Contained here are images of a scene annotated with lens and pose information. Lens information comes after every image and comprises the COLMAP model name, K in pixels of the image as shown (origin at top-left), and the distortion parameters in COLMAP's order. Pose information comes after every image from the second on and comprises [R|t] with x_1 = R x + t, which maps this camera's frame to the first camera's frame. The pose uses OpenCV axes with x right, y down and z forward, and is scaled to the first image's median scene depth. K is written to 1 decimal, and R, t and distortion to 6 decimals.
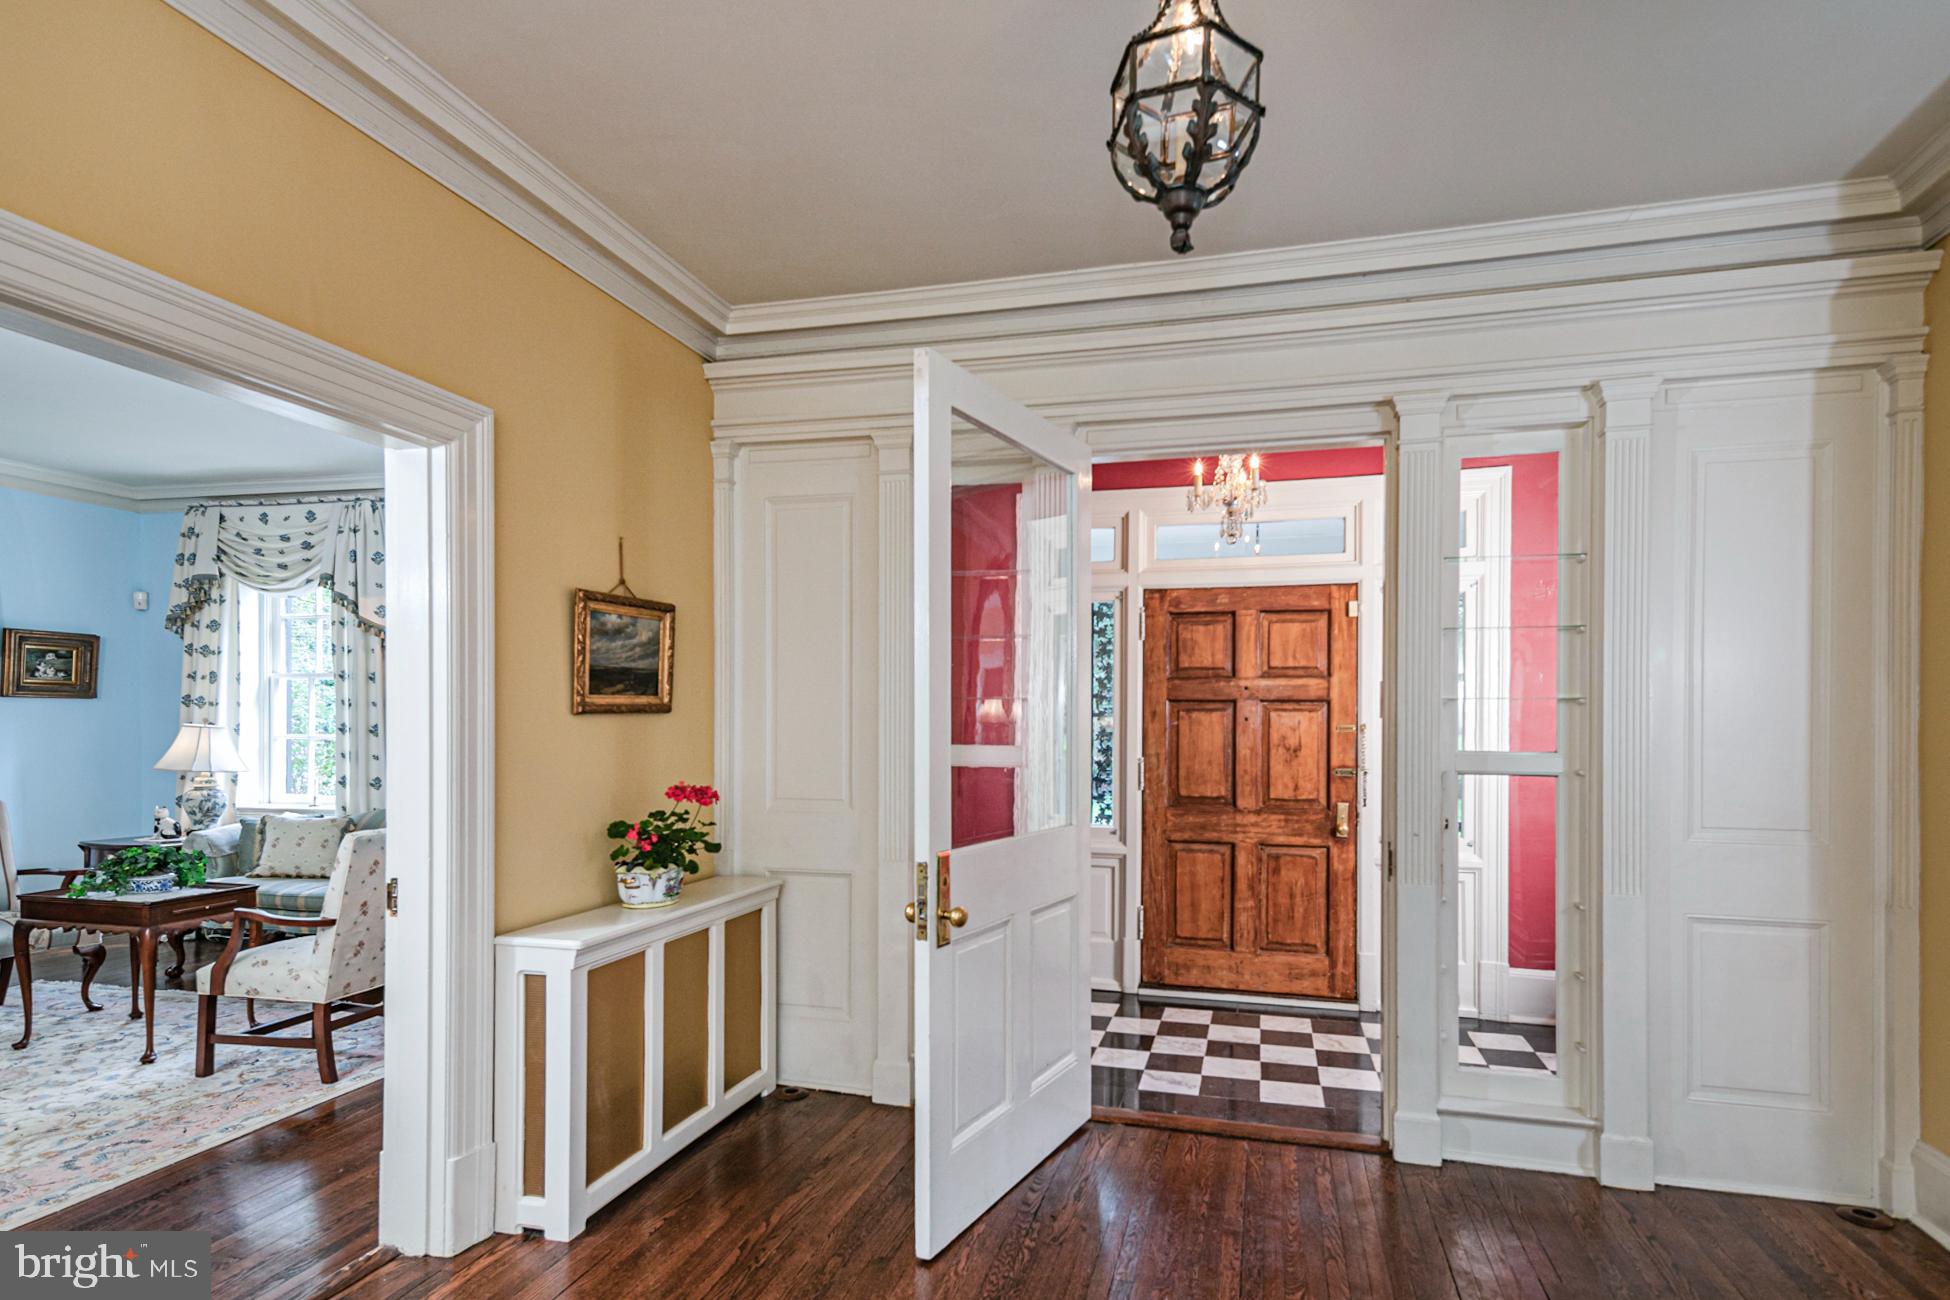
lens RADIAL K [[980.0, 0, 1016.2], [0, 980.0, 722.6], [0, 0, 1]] dist [0.015083, -0.000550]
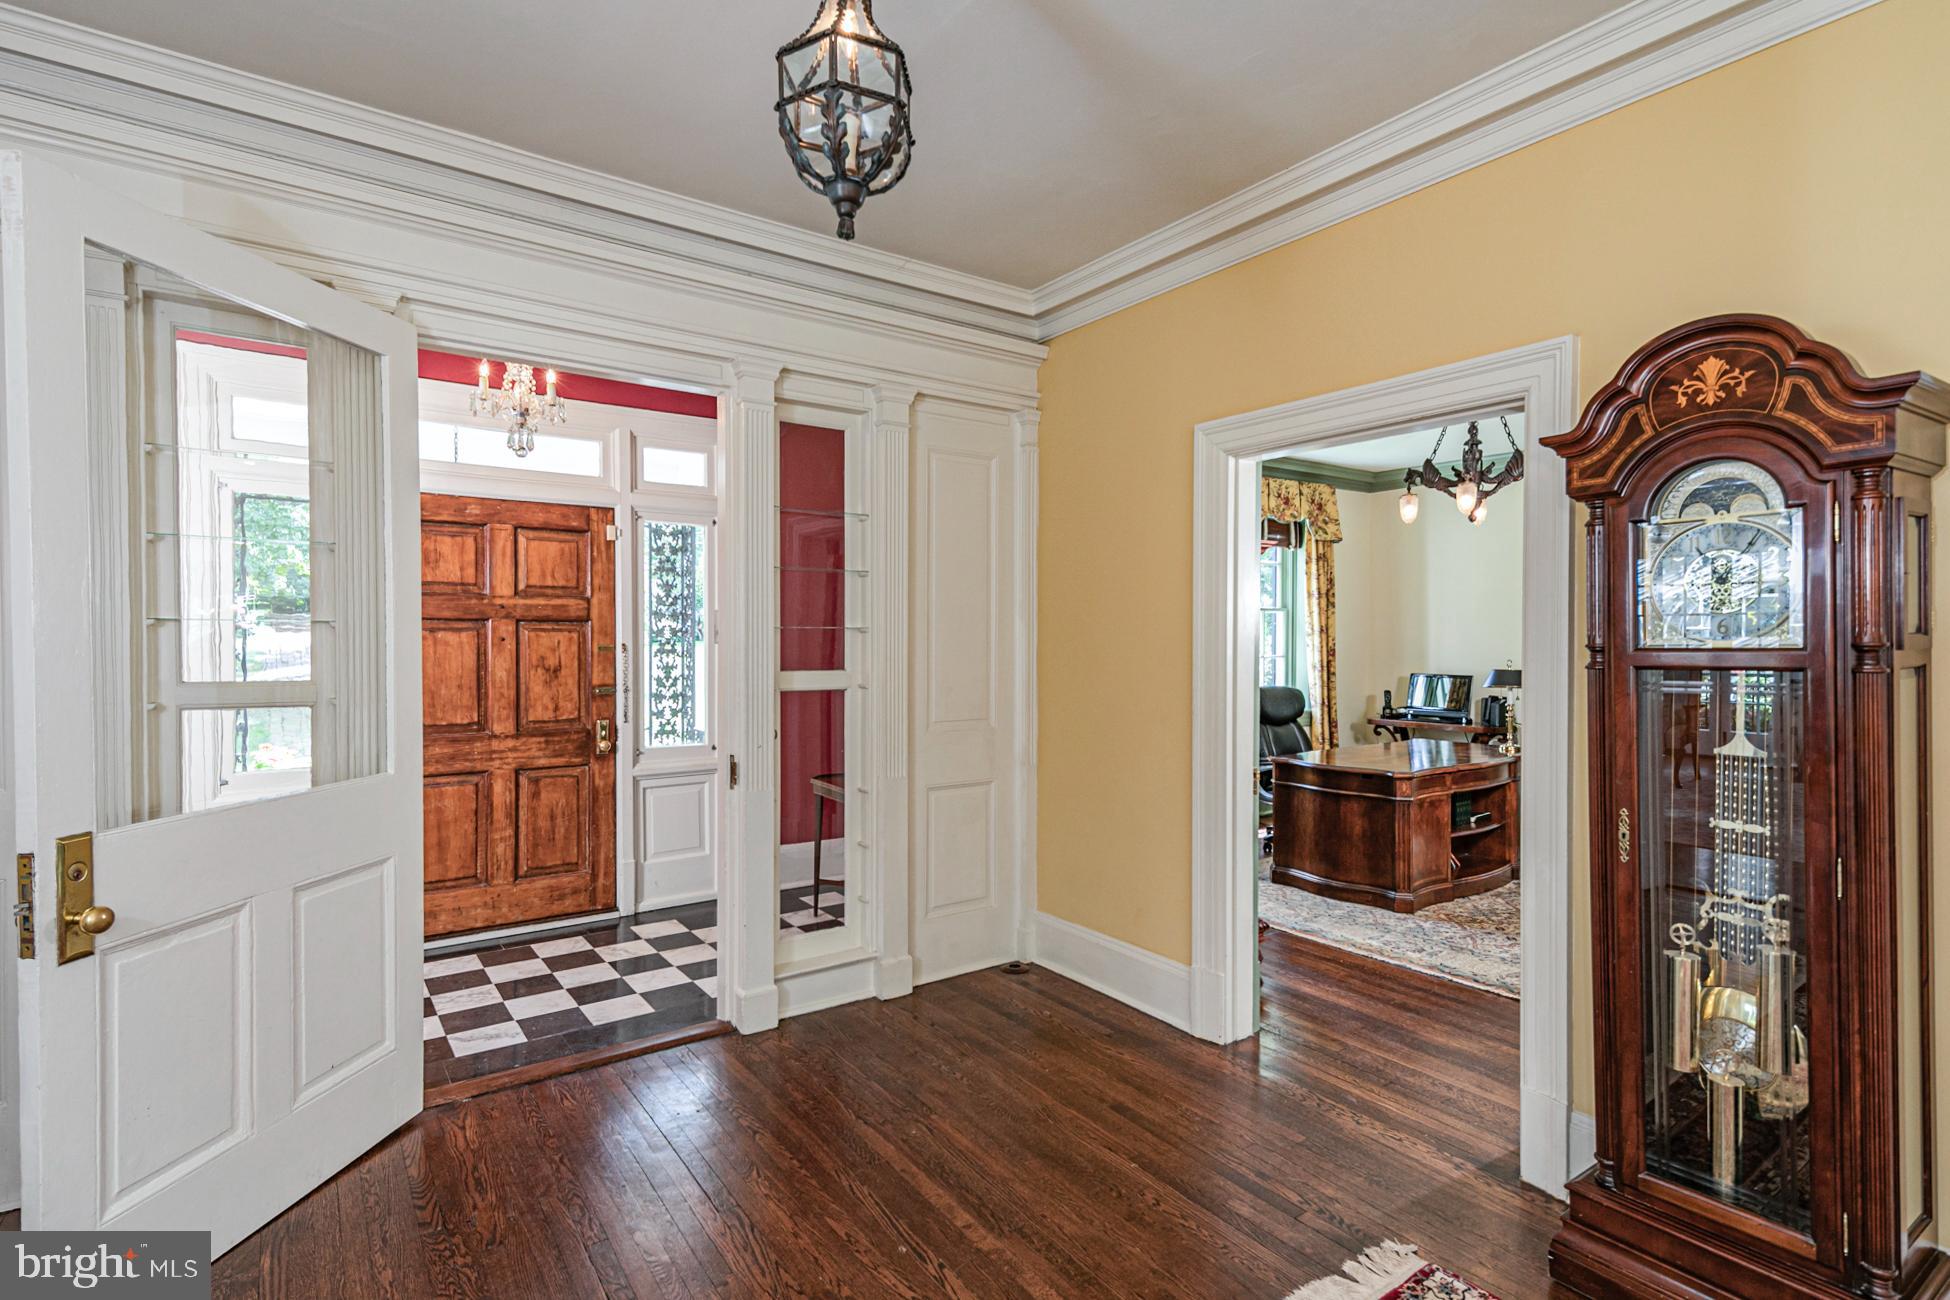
lens RADIAL K [[934.8, 0, 971.3], [0, 934.8, 646.5], [0, 0, 1]] dist [0.029874, -0.006939]
pose [[0.654305, -0.010319, 0.756160, -0.159430], [-0.002671, 0.999869, 0.015957, -0.012462], [-0.756226, -0.012460, 0.654192, 0.061538]]
